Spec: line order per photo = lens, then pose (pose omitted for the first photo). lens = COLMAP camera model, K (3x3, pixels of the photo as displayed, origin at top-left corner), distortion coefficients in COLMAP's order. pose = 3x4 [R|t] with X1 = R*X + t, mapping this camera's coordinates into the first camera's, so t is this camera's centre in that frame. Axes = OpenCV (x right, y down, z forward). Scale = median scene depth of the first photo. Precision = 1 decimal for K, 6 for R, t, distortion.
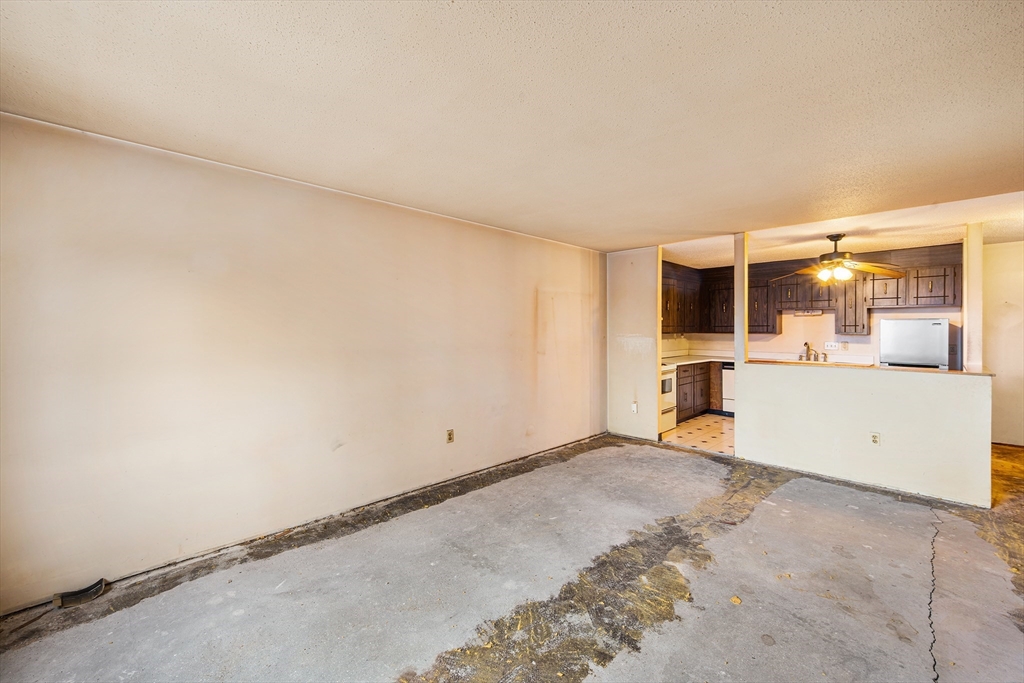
lens RADIAL K [[412.0, 0, 512.8], [0, 412.0, 331.9], [0, 0, 1]] dist [0.002319, 0.000269]
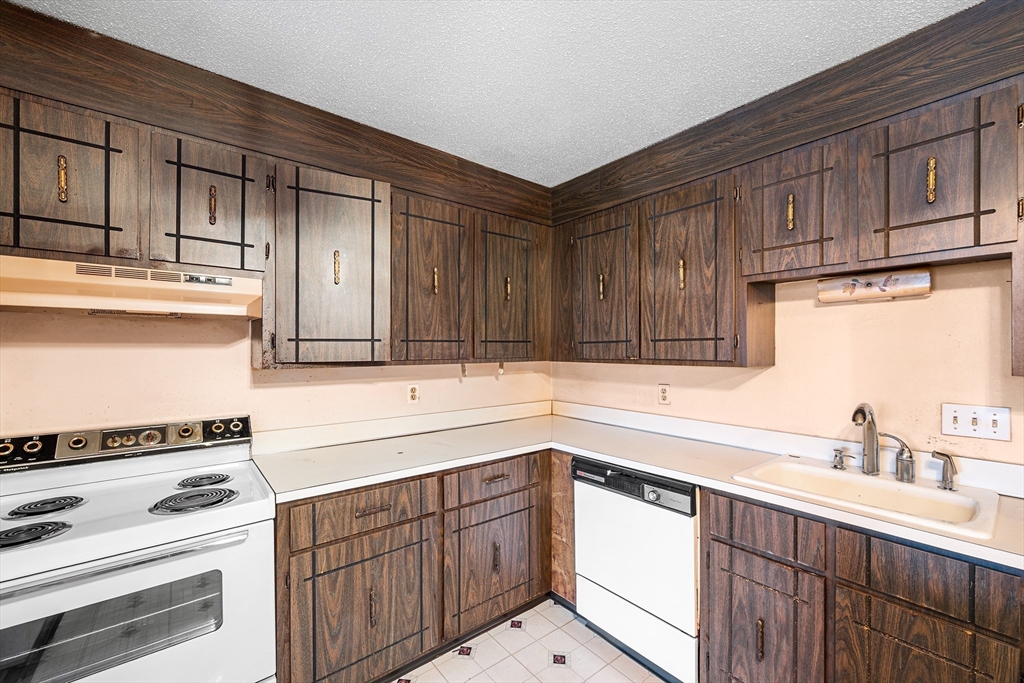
lens RADIAL K [[412.0, 0, 512.0], [0, 412.0, 349.3], [0, 0, 1]] dist [0.002319, 0.000269]
pose [[0.996445, 0.001907, -0.084219, 0.519814], [-0.002556, 0.999968, -0.007591, -0.005409], [0.084202, 0.007779, 0.996418, 0.730809]]
